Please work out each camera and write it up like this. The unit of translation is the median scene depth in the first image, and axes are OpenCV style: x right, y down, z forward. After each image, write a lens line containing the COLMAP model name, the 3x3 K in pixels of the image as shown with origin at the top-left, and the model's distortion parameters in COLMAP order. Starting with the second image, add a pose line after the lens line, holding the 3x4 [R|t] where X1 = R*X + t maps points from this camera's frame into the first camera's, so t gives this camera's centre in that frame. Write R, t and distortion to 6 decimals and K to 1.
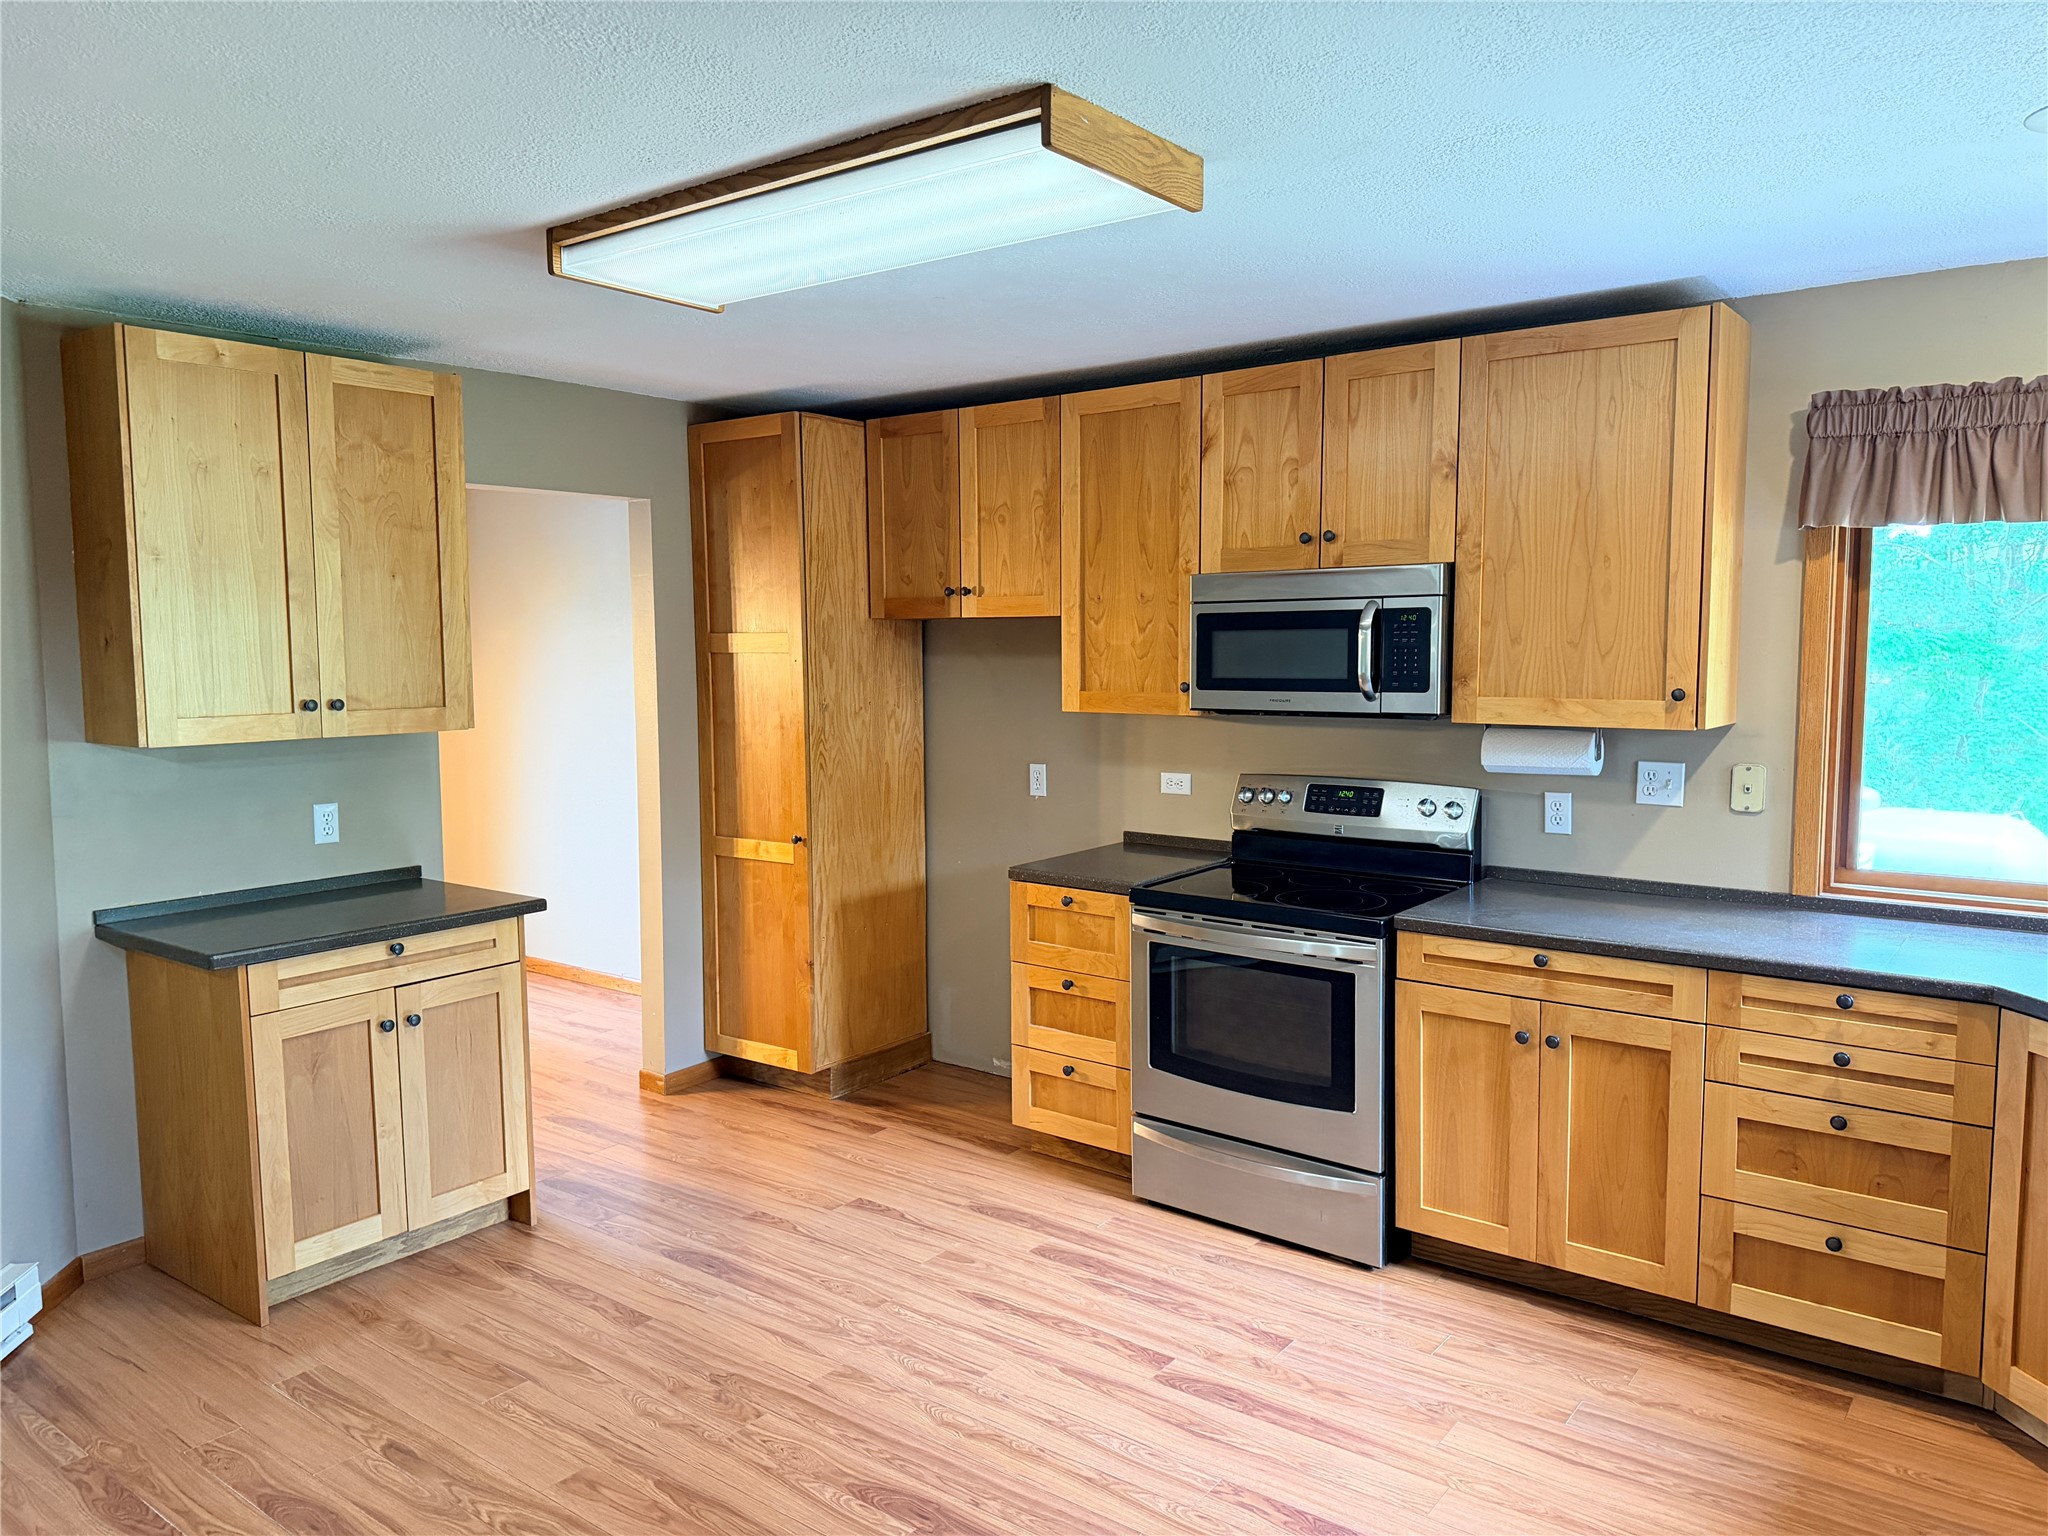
lens RADIAL K [[1440.7, 0, 1025.6], [0, 1440.7, 755.7], [0, 0, 1]] dist [0.073061, -0.078874]
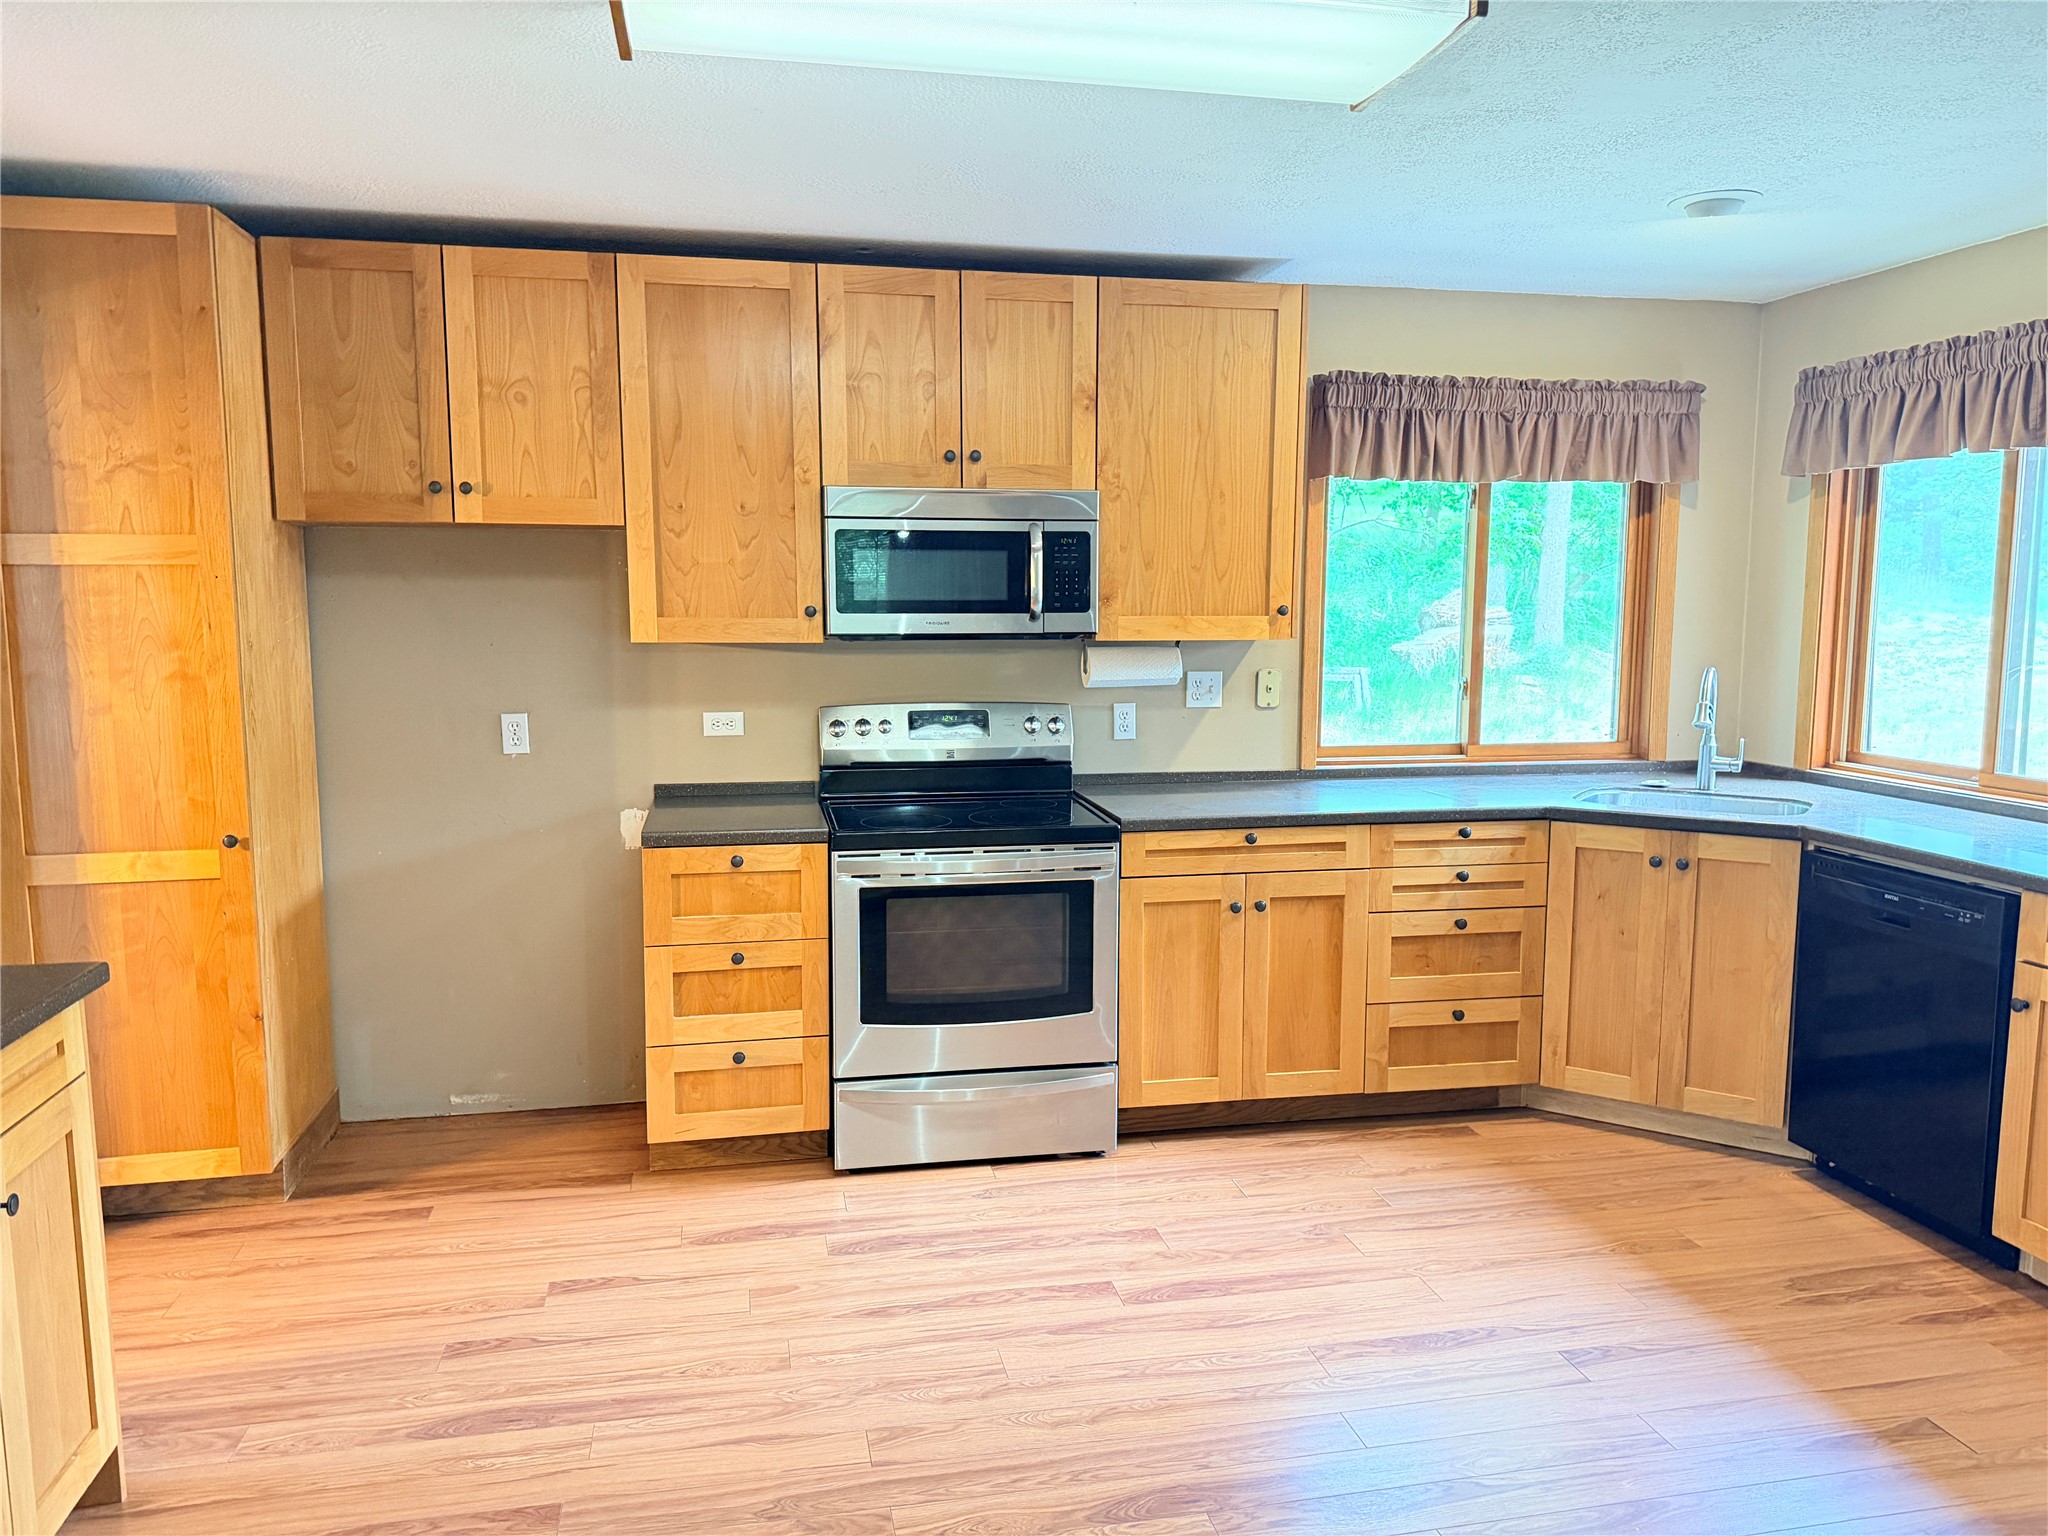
lens RADIAL K [[1440.7, 0, 1019.3], [0, 1440.7, 764.2], [0, 0, 1]] dist [0.073061, -0.078874]
pose [[0.658613, -0.077503, 0.748480, -0.551240], [0.058352, 0.996947, 0.051885, 0.010270], [-0.750216, 0.009503, 0.661125, 0.338828]]
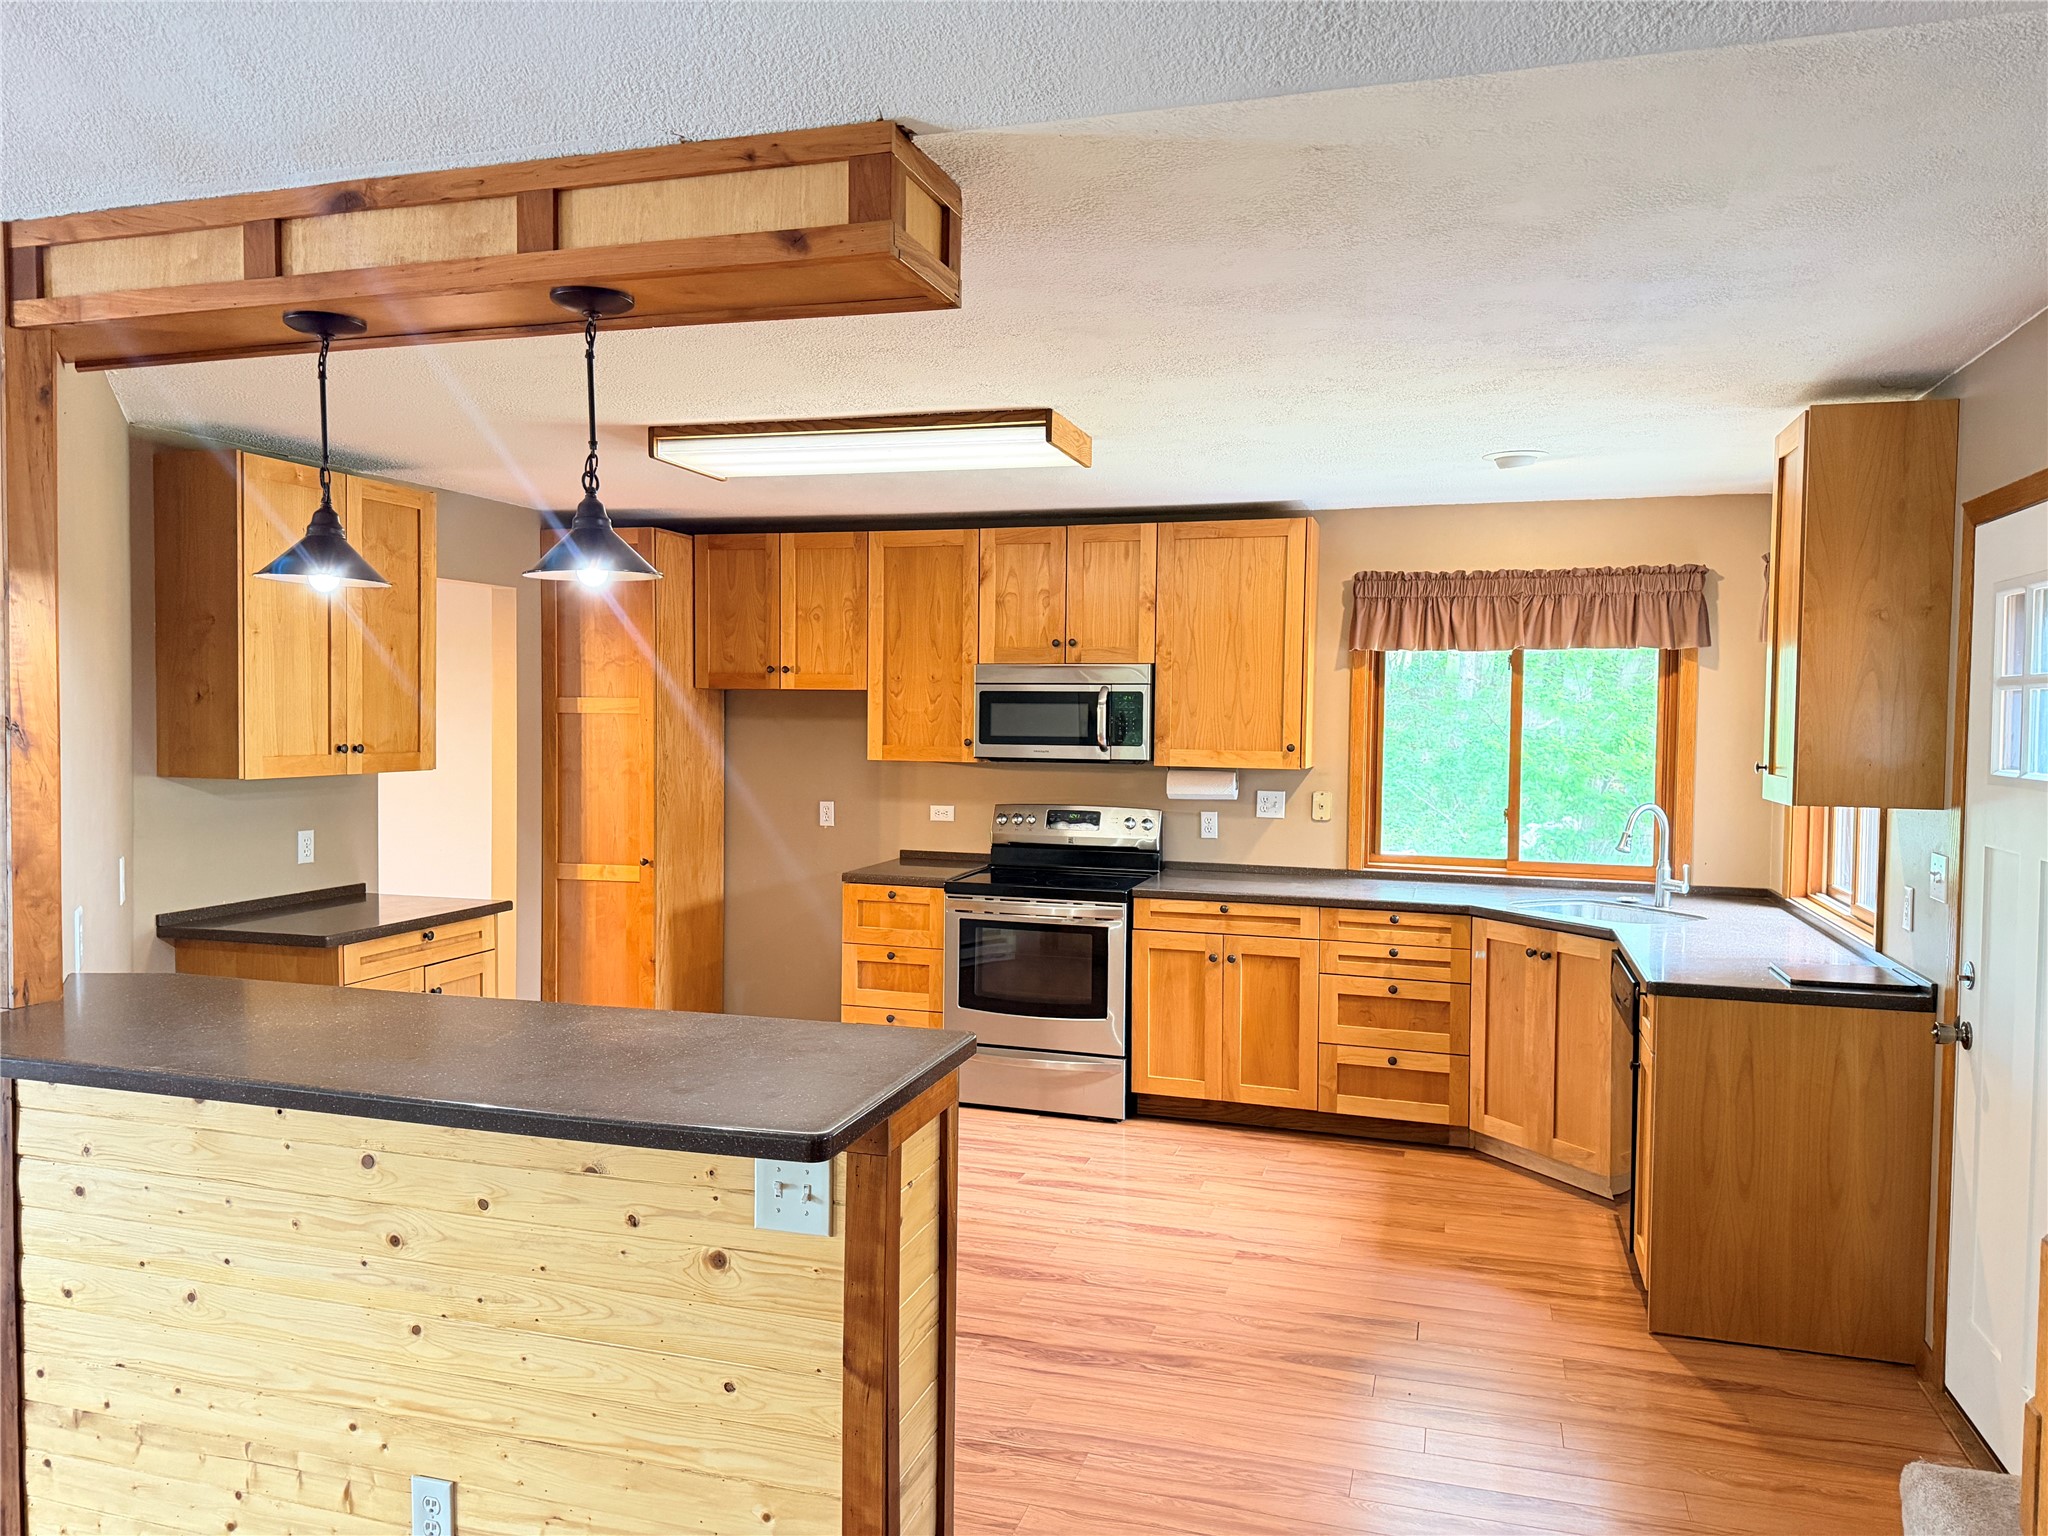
lens RADIAL K [[1440.7, 0, 1013.4], [0, 1440.7, 749.3], [0, 0, 1]] dist [0.073061, -0.078874]
pose [[0.939120, 0.008101, 0.343493, -0.376552], [0.011012, 0.998499, -0.053656, 0.040697], [-0.343412, 0.054172, 0.937621, -0.391630]]
